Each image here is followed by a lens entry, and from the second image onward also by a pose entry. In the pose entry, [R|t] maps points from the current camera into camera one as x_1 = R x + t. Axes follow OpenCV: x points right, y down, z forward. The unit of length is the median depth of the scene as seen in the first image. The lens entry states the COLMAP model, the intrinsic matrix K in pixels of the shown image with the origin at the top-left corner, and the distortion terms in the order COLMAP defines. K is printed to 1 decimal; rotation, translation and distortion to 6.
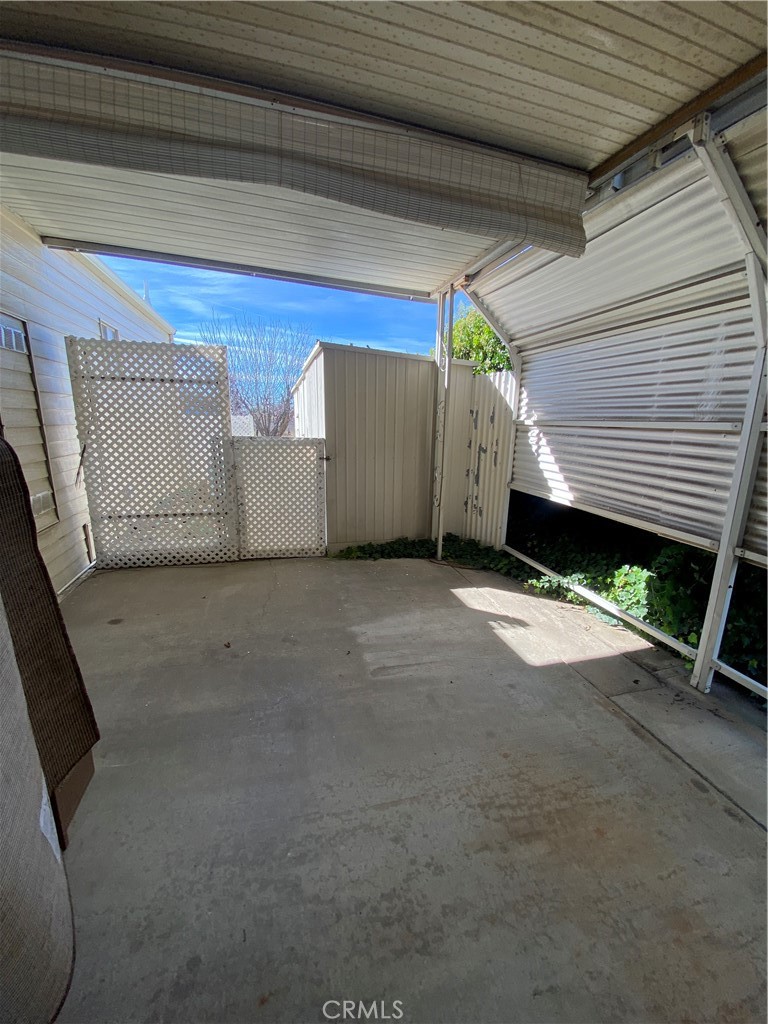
lens RADIAL K [[412.0, 0, 384.0], [0, 412.0, 512.0], [0, 0, 1]] dist [0.028040, -0.023169]
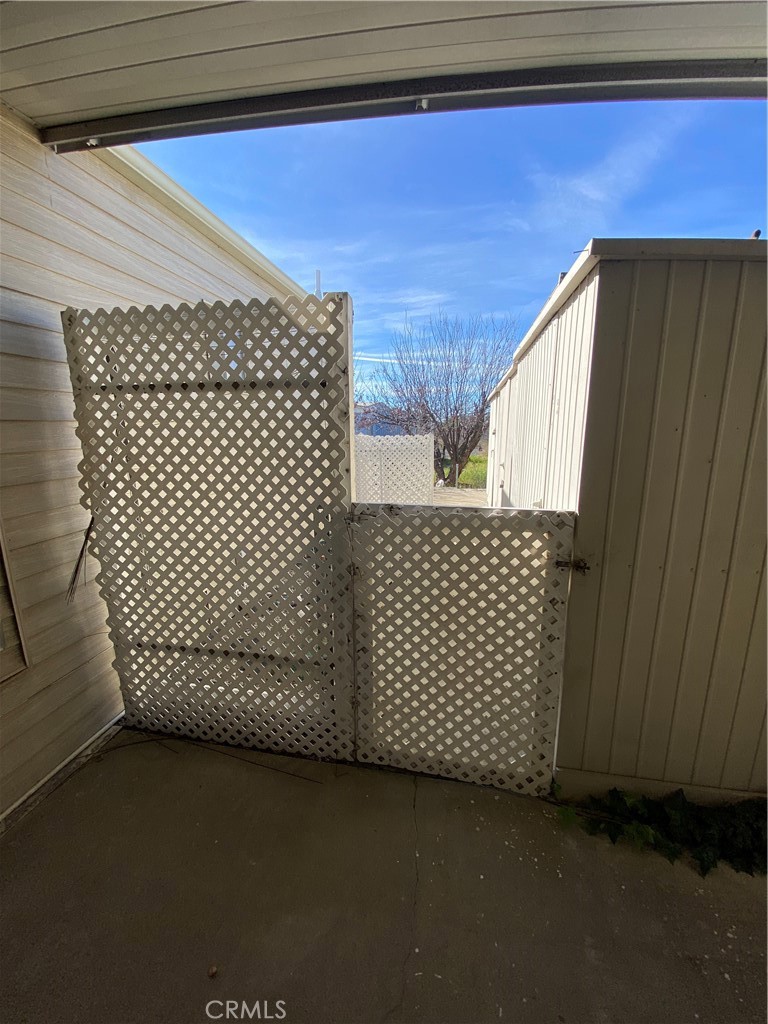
lens RADIAL K [[433.9, 0, 371.8], [0, 433.9, 526.3], [0, 0, 1]] dist [0.074142, -0.000067]
pose [[0.895135, 0.070268, -0.440222, -0.138296], [-0.072098, 0.997318, 0.012588, -0.164767], [0.439926, 0.020471, 0.897800, 0.584821]]
